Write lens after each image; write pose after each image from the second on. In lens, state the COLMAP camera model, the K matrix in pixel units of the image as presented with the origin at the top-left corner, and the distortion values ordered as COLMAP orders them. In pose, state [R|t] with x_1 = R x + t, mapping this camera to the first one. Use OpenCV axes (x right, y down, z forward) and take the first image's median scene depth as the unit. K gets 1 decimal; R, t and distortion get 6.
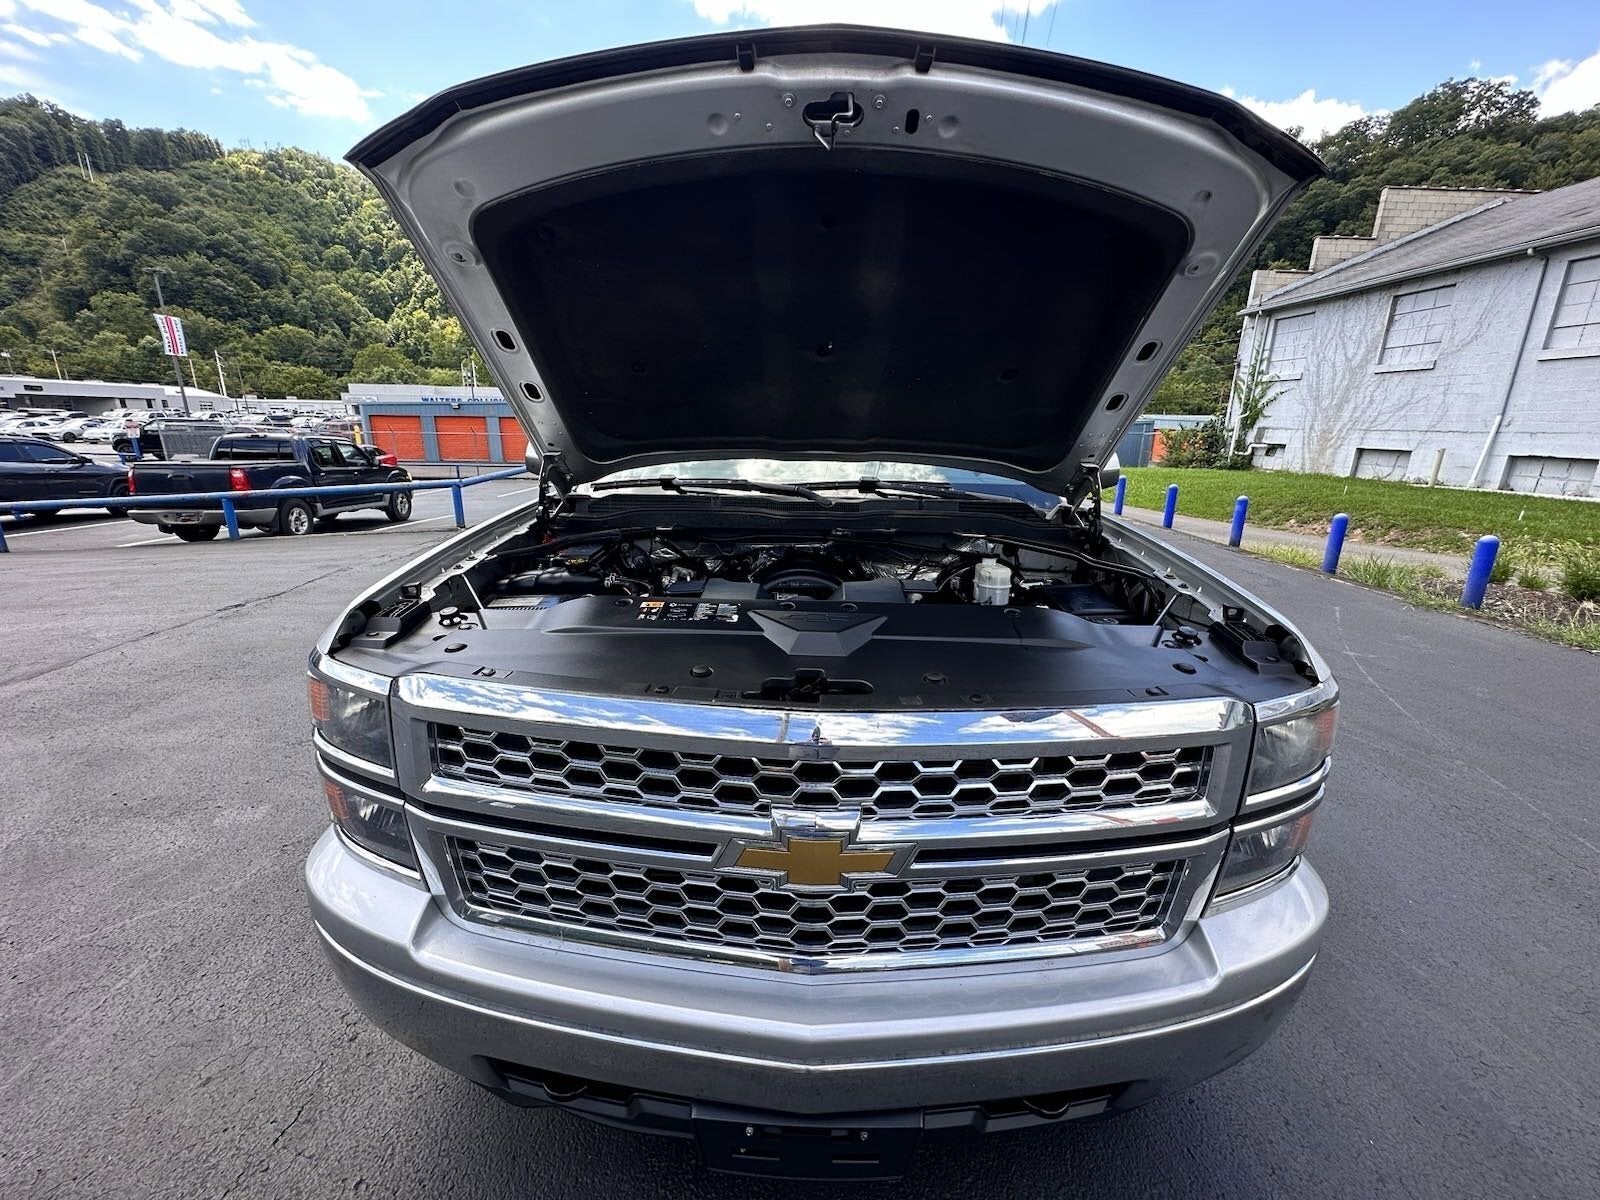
lens RADIAL K [[640.6, 0, 799.1], [0, 640.6, 602.7], [0, 0, 1]] dist [-0.001388, 0.000334]
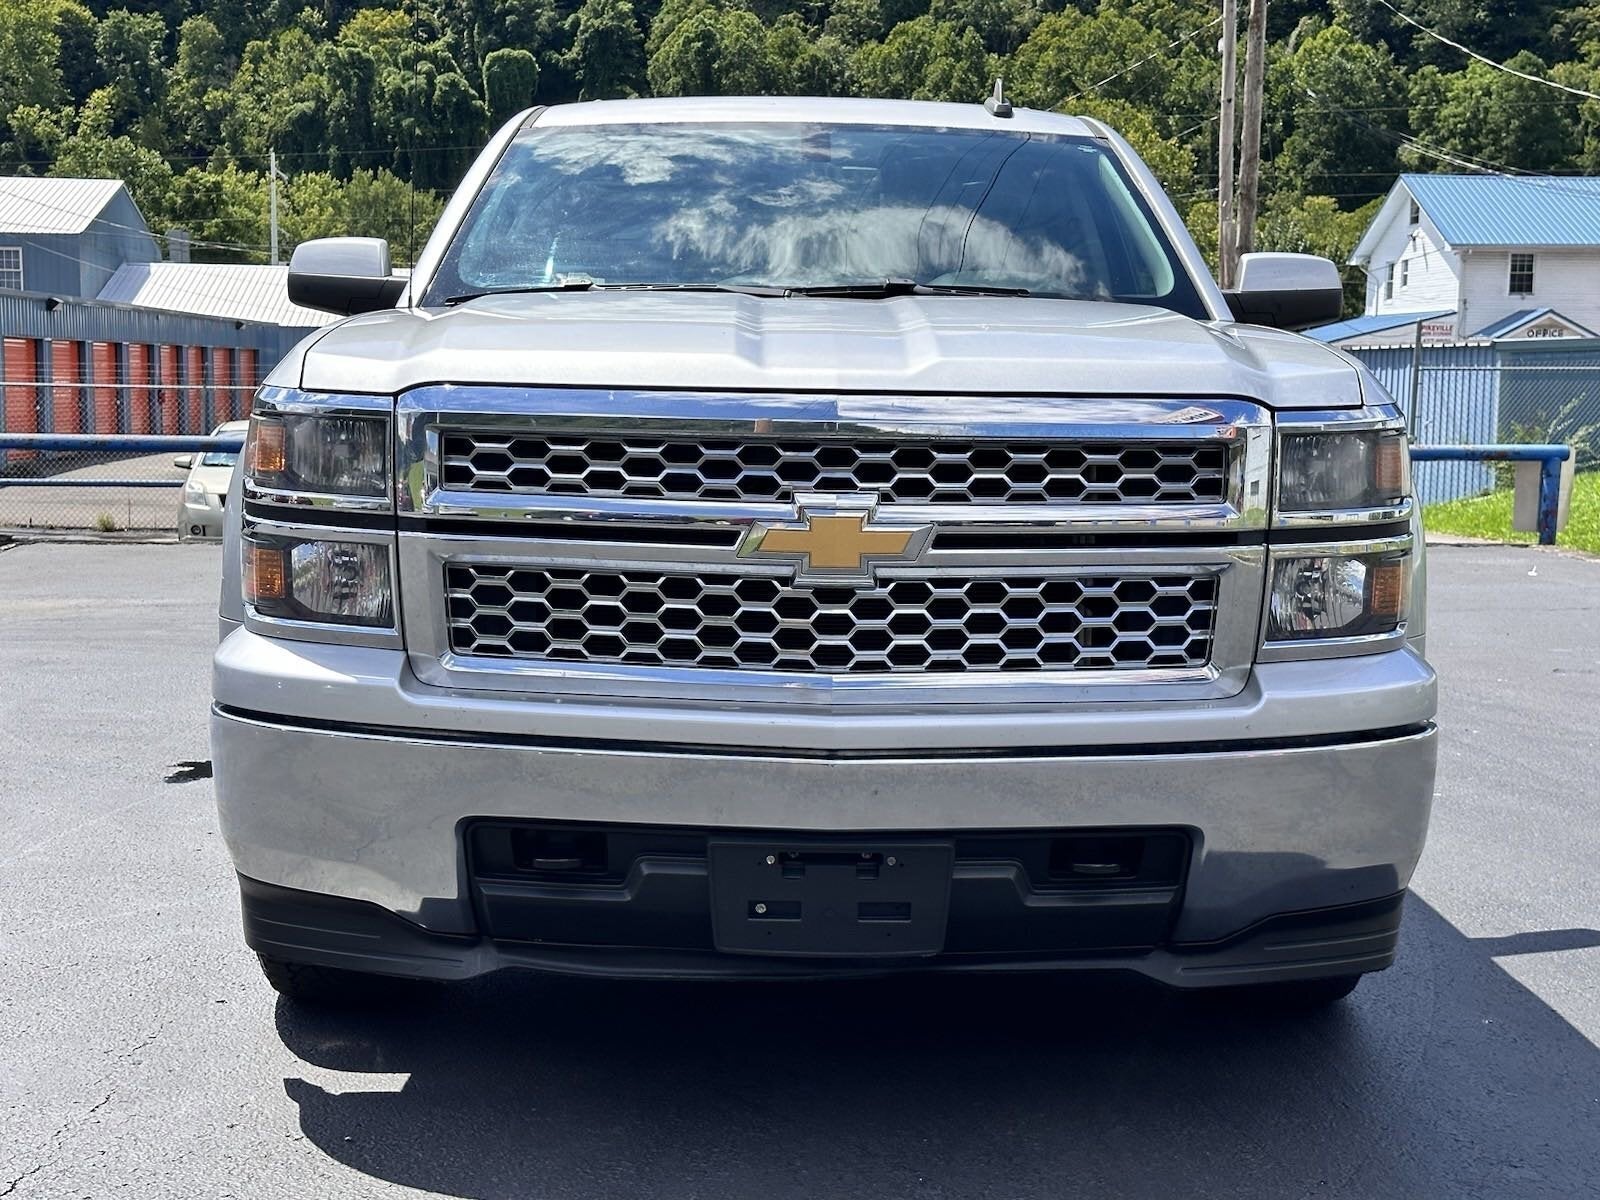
lens RADIAL K [[2258.6, 0, 817.9], [0, 2258.6, 603.4], [0, 0, 1]] dist [0.099456, 0.000000]
pose [[0.999108, -0.011004, 0.040771, -0.009973], [0.017913, 0.984728, -0.173176, 0.072601], [-0.038242, 0.173752, 0.984047, -0.165808]]
